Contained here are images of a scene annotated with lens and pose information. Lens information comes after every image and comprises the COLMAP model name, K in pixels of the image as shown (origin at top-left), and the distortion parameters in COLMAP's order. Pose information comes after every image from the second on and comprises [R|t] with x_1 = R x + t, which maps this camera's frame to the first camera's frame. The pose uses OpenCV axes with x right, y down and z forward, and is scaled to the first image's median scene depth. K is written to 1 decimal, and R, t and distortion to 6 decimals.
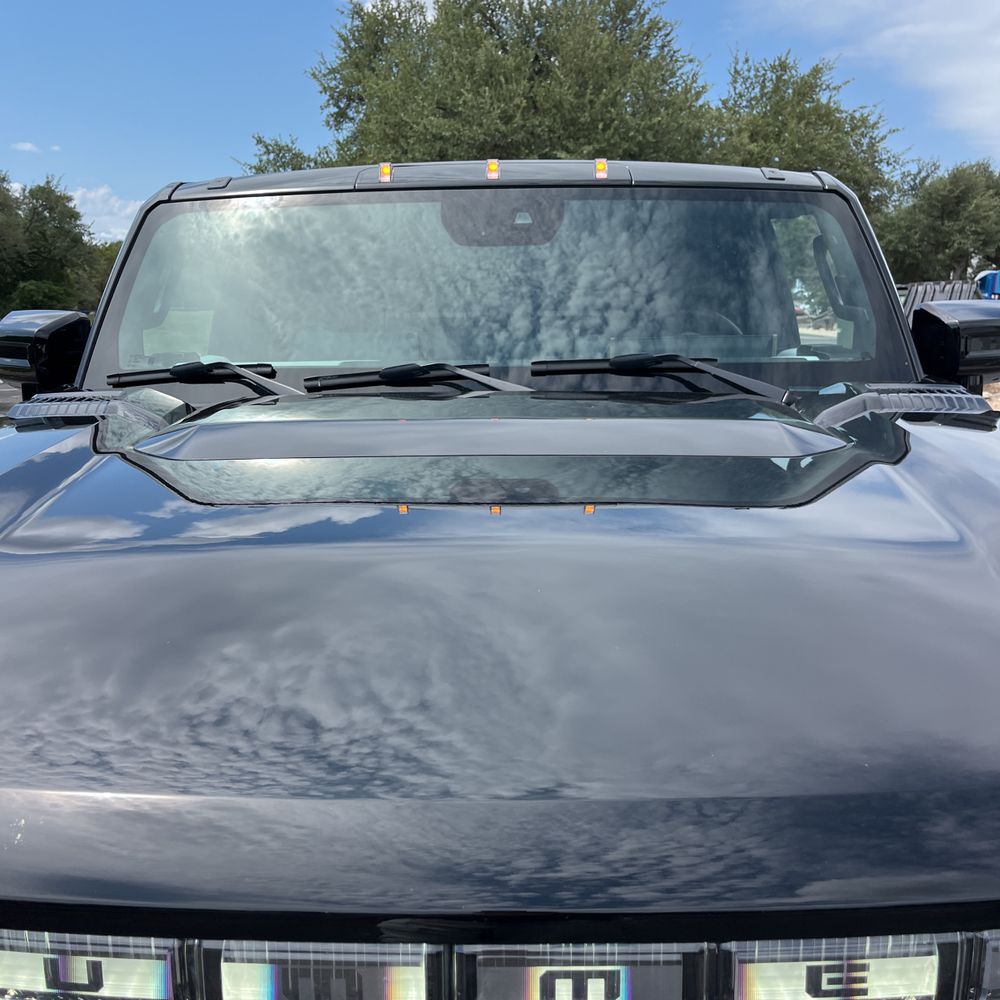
lens RADIAL K [[1039.3, 0, 464.4], [0, 1039.3, 497.7], [0, 0, 1]] dist [-0.000260, -0.018692]
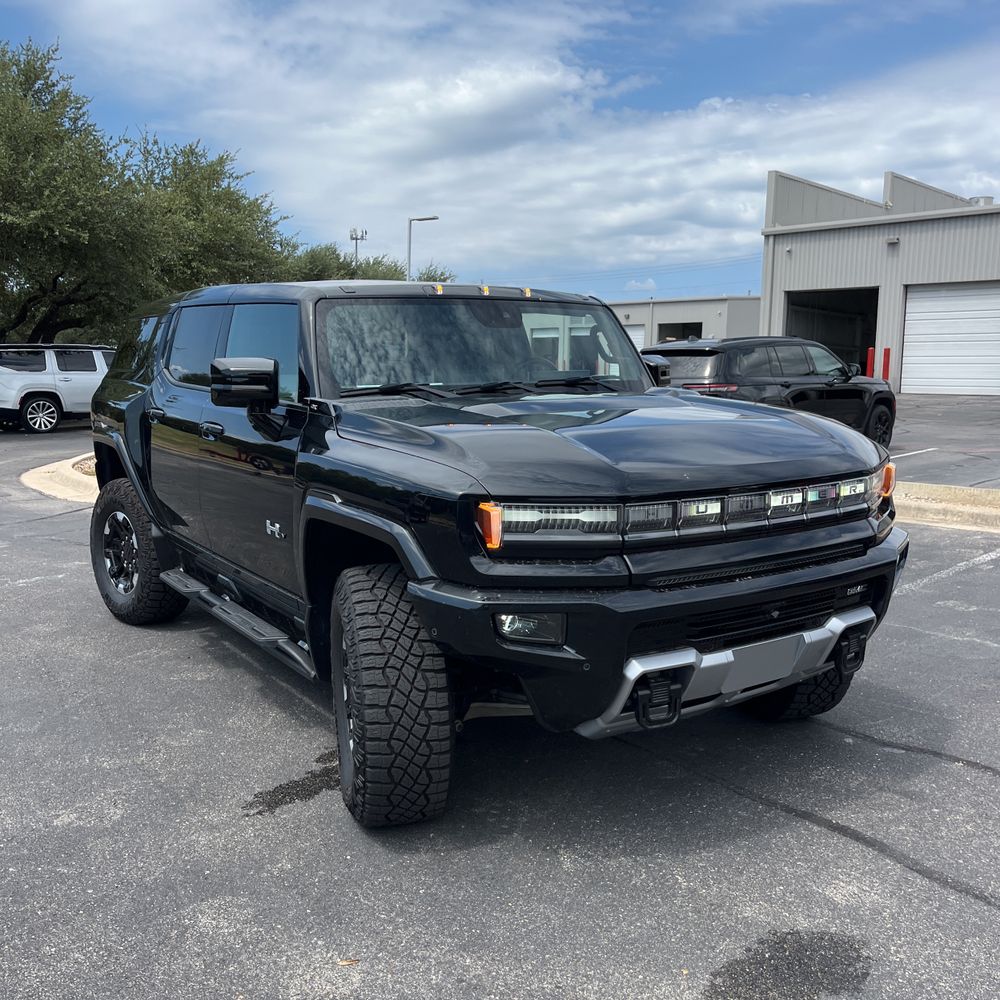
lens RADIAL K [[997.1, 0, 502.1], [0, 997.1, 525.2], [0, 0, 1]] dist [0.016894, -0.009888]
pose [[0.805478, -0.090406, 0.585689, -0.099706], [0.105854, 0.994350, 0.007909, 0.011869], [-0.583095, 0.055627, 0.810497, -0.051103]]
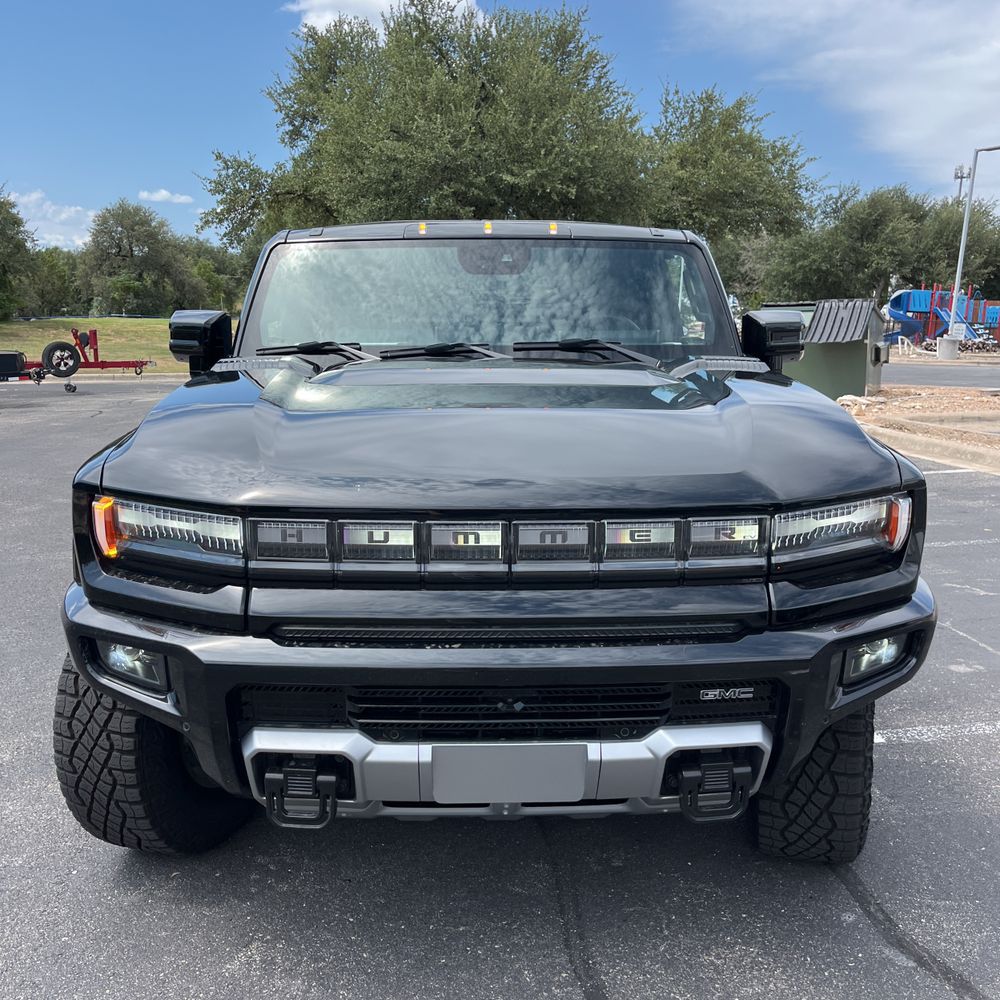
lens RADIAL K [[1034.9, 0, 474.4], [0, 1034.9, 501.7], [0, 0, 1]] dist [-0.028438, -0.010037]
pose [[0.997819, 0.000679, 0.066006, -0.008945], [-0.000338, 0.999987, -0.005164, 0.010721], [-0.066008, 0.005130, 0.997806, -0.055600]]
